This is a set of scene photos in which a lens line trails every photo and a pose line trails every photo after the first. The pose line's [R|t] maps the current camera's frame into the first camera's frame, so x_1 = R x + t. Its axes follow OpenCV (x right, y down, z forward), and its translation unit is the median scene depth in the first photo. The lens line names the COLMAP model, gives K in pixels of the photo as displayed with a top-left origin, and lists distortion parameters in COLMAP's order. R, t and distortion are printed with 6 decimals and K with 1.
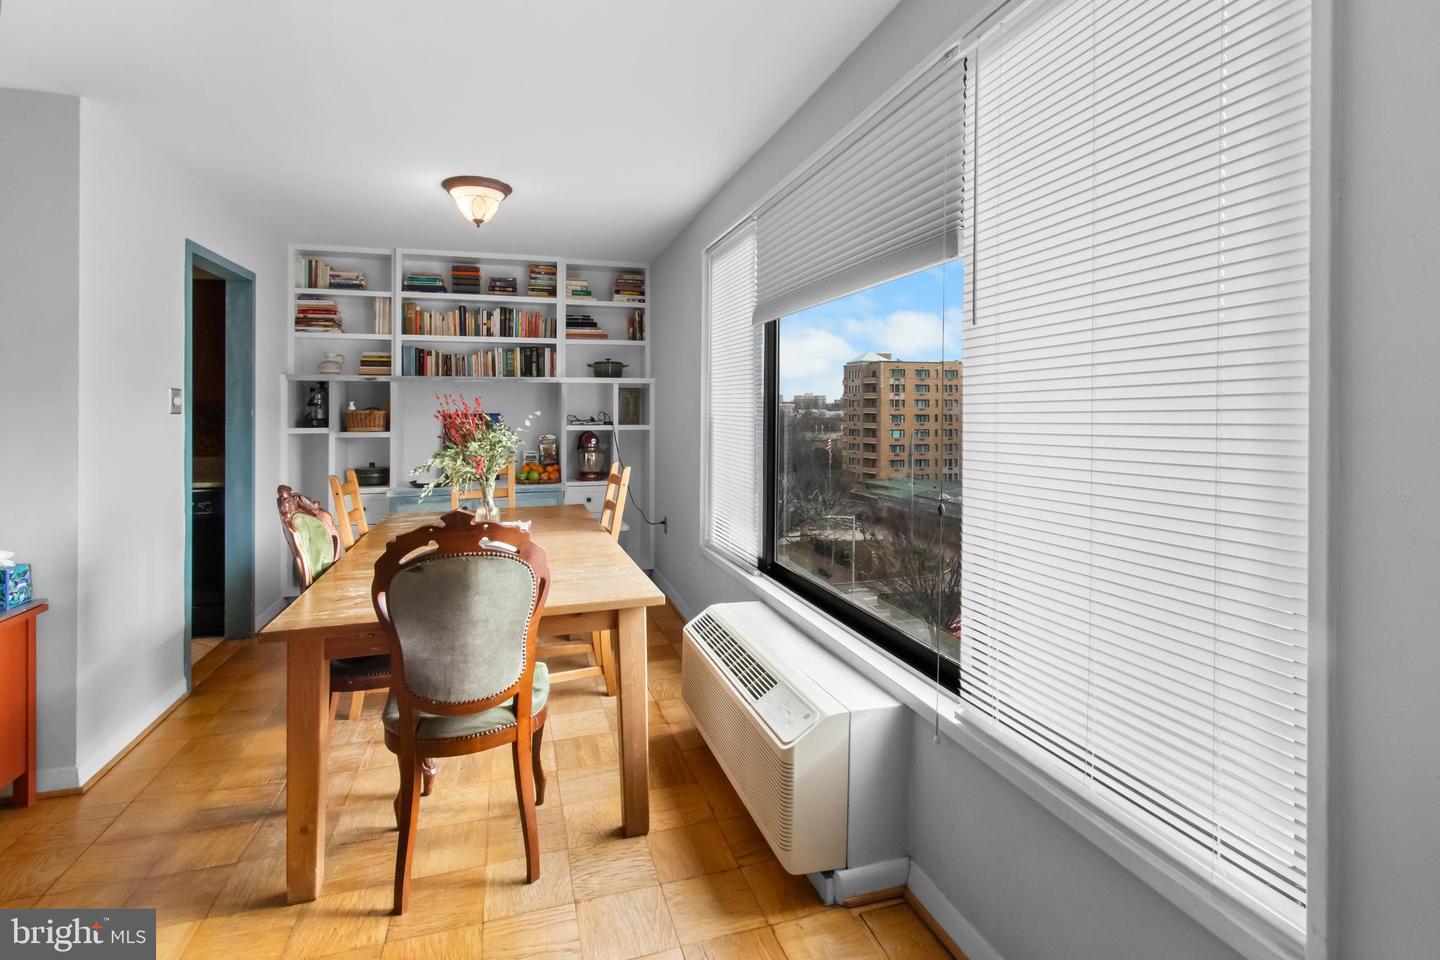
lens RADIAL K [[690.5, 0, 699.3], [0, 690.5, 412.1], [0, 0, 1]] dist [0.002109, 0.000186]
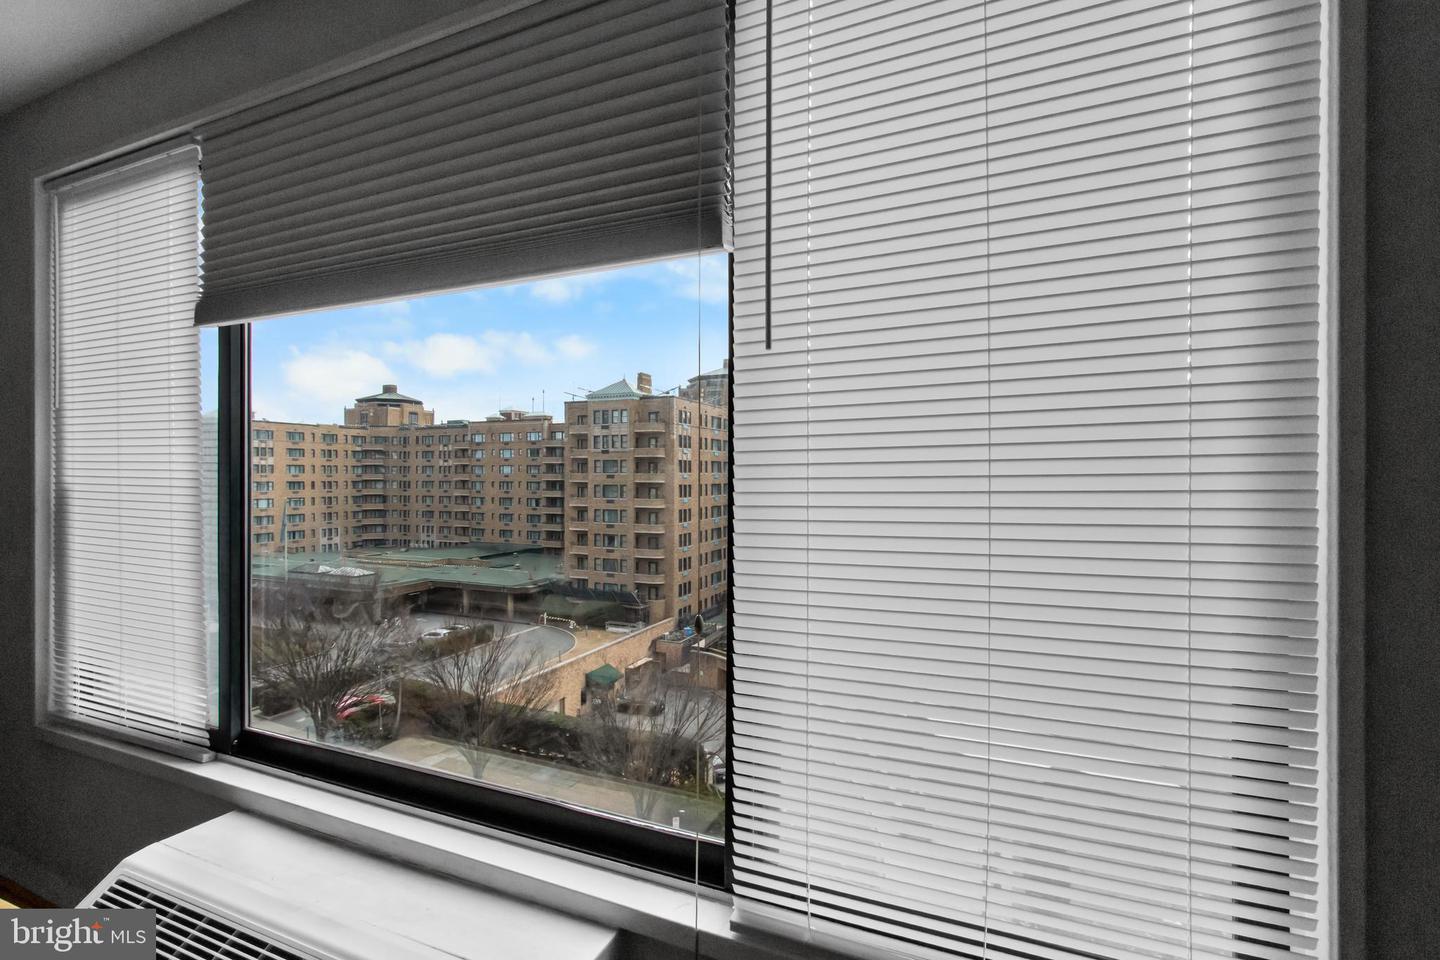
lens RADIAL K [[673.6, 0, 720.2], [0, 673.6, 483.1], [0, 0, 1]] dist [0.001440, 0.000248]
pose [[0.640465, -0.005332, 0.767969, -0.050197], [0.000274, 0.999977, 0.006714, 0.000518], [-0.767987, -0.004090, 0.640452, 0.211149]]
